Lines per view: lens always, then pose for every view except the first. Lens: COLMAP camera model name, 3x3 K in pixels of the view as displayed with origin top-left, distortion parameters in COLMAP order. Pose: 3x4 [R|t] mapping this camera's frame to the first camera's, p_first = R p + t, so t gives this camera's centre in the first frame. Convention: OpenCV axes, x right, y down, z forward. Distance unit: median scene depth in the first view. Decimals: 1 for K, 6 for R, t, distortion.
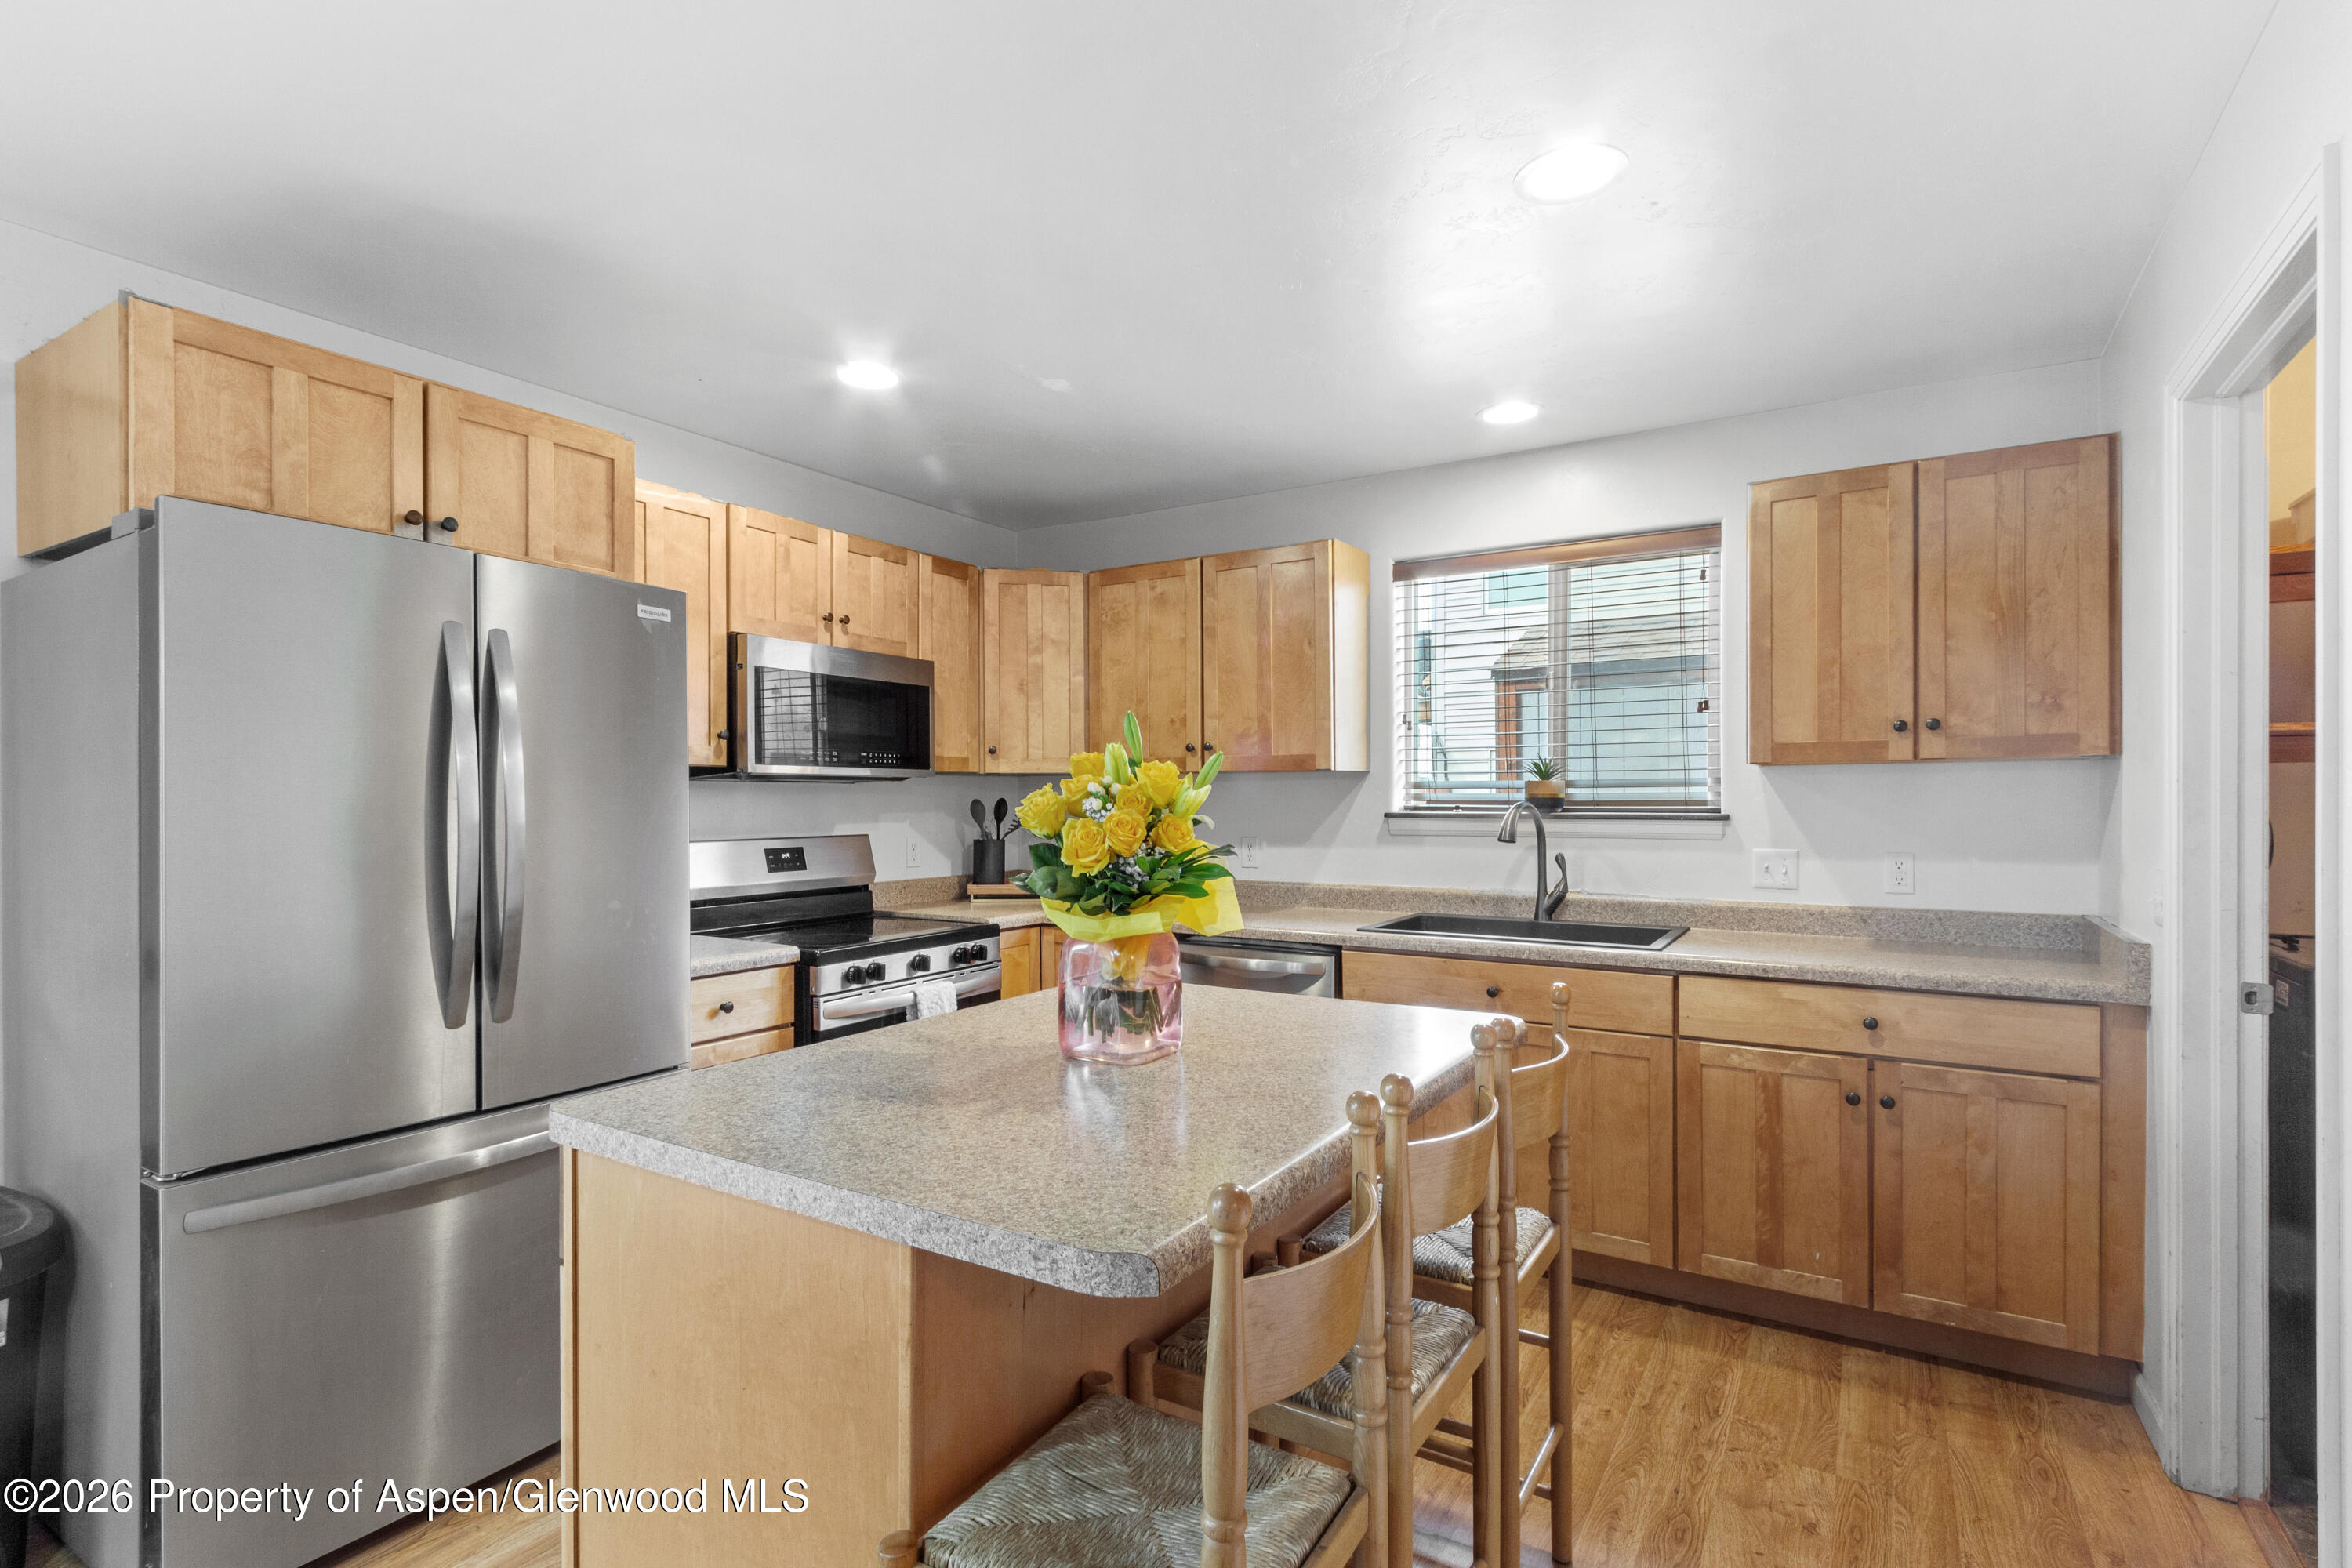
lens RADIAL K [[1125.1, 0, 1171.1], [0, 1125.1, 803.1], [0, 0, 1]] dist [0.014016, -0.000053]
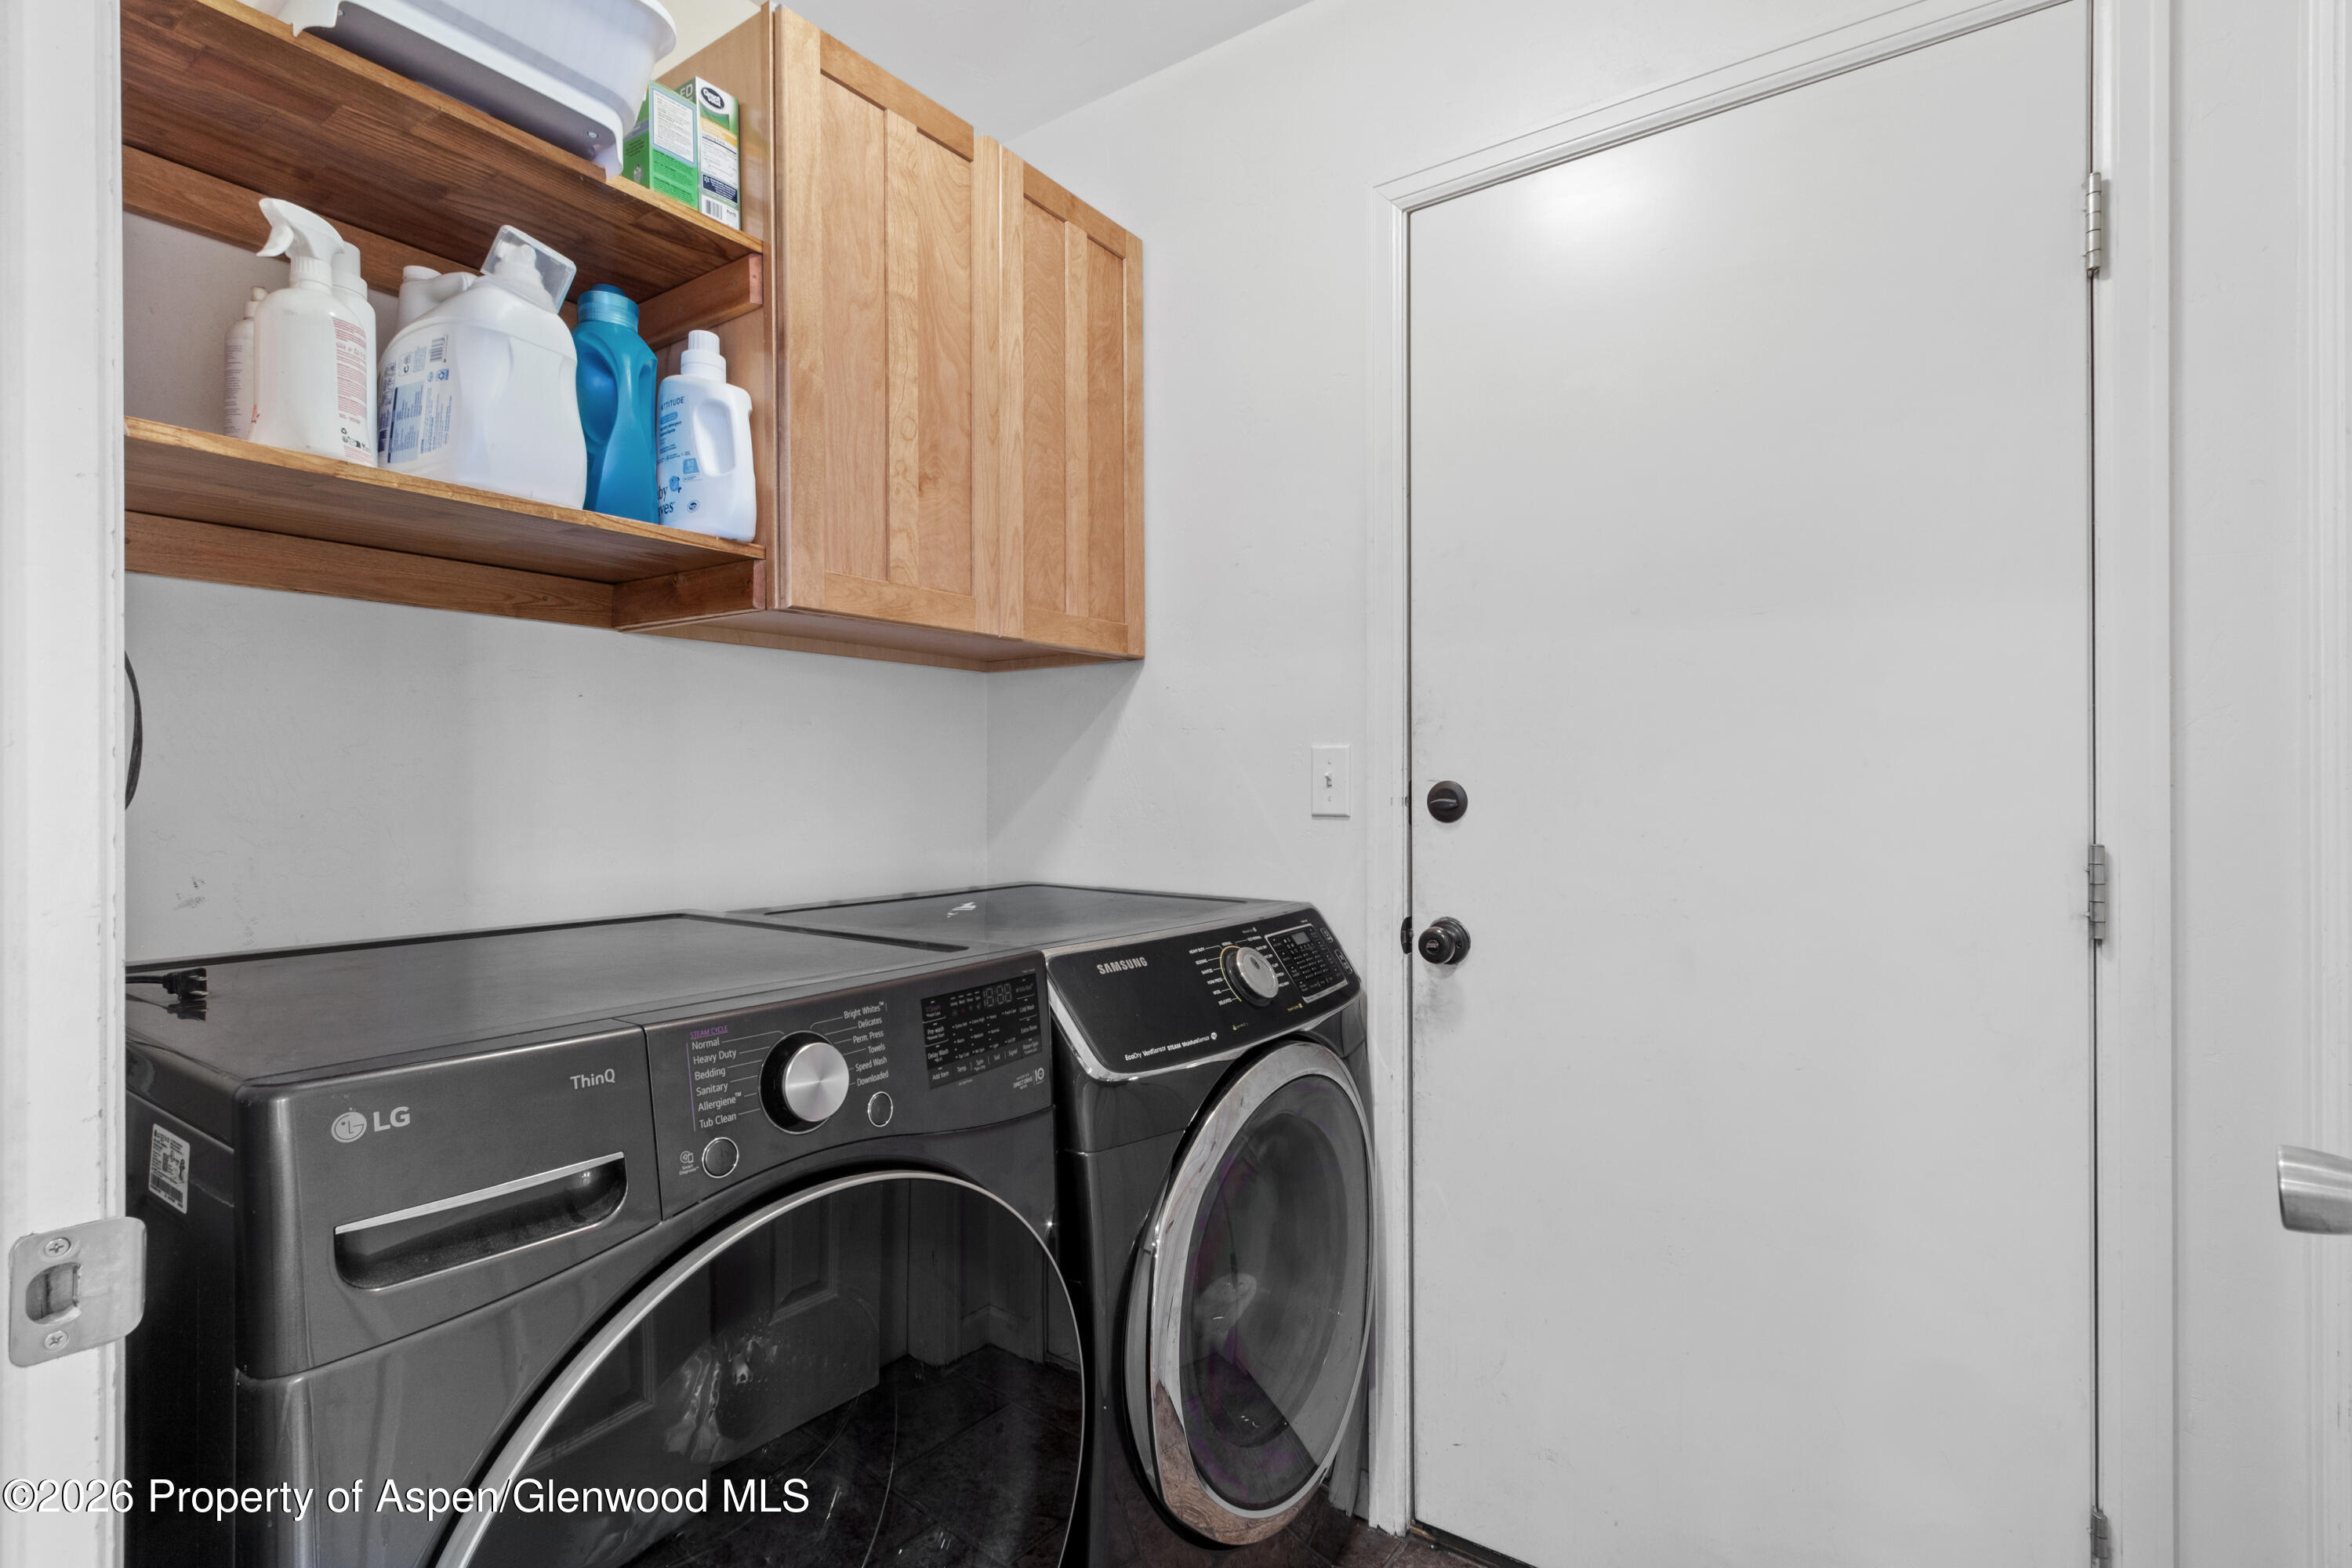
lens RADIAL K [[1125.1, 0, 1171.1], [0, 1125.1, 803.1], [0, 0, 1]] dist [0.014016, -0.000053]
pose [[0.062990, -0.007496, 0.997986, 0.428787], [0.005186, 0.999961, 0.007184, 0.040567], [-0.998001, 0.004723, 0.063026, 0.444445]]
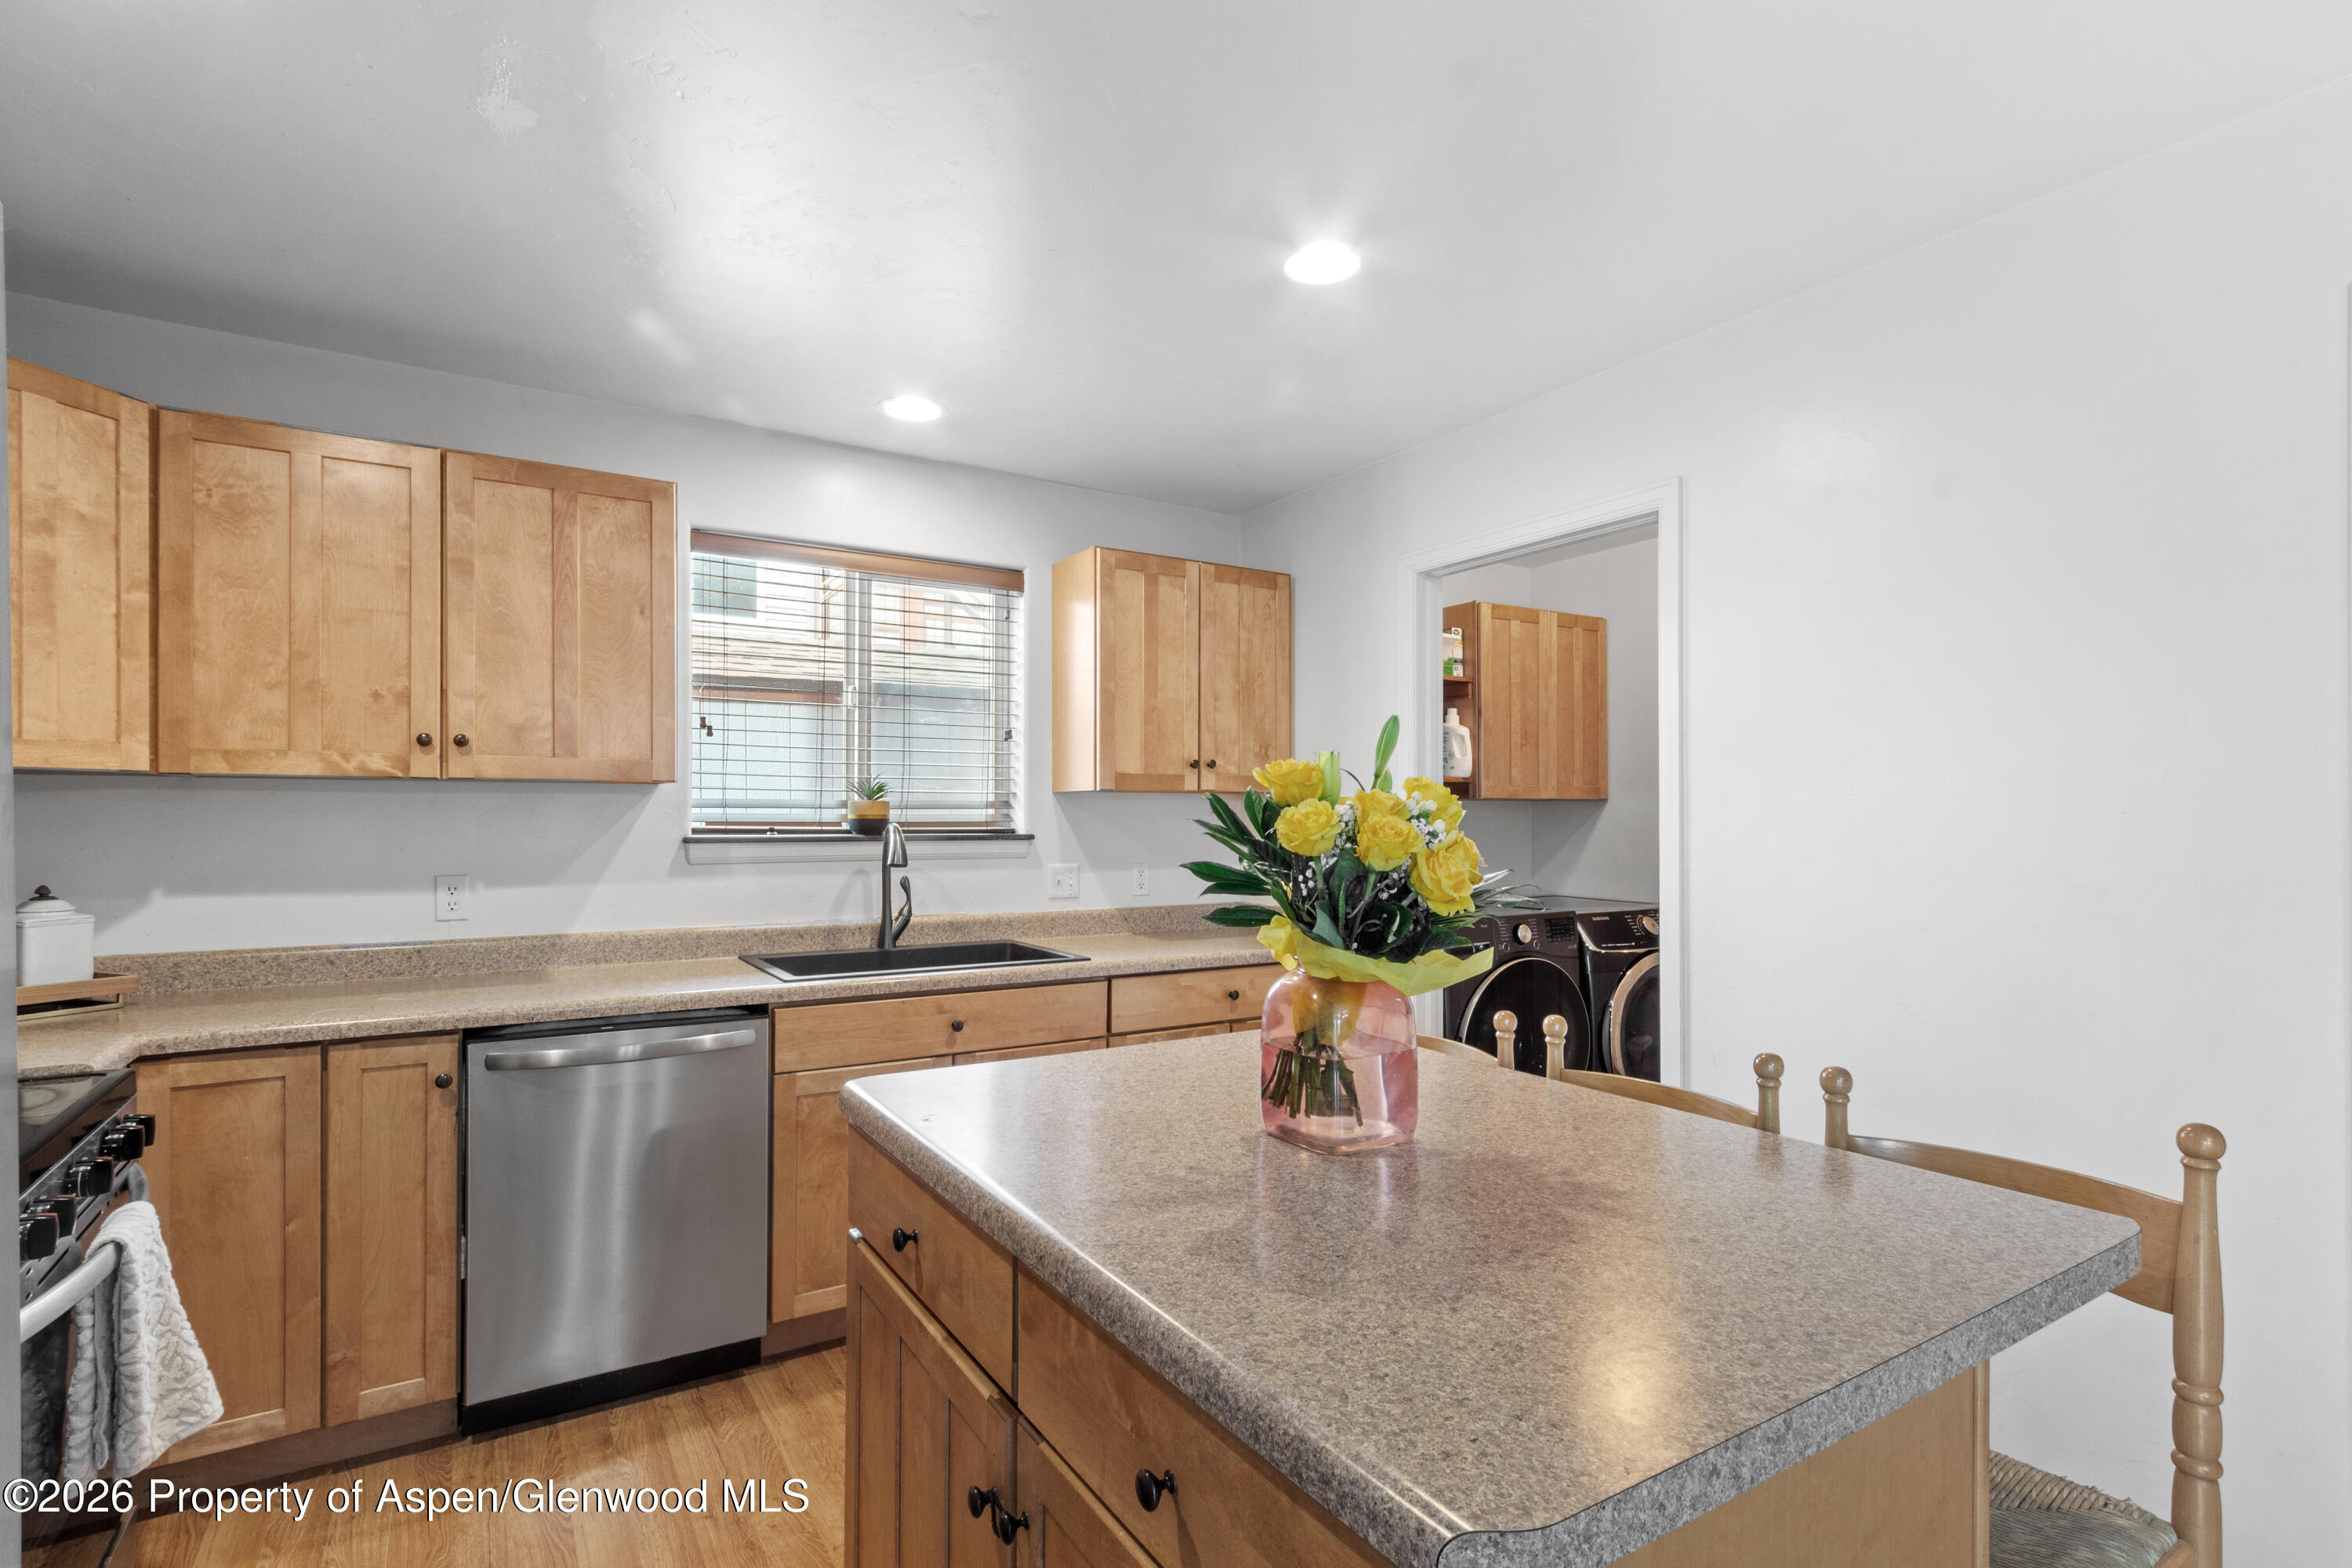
lens RADIAL K [[1125.1, 0, 1171.1], [0, 1125.1, 803.1], [0, 0, 1]] dist [0.014016, -0.000053]
pose [[0.441432, 0.014432, 0.897178, -0.417235], [0.001131, 0.999861, -0.016640, -0.001835], [-0.897294, 0.008361, 0.441355, 0.369371]]
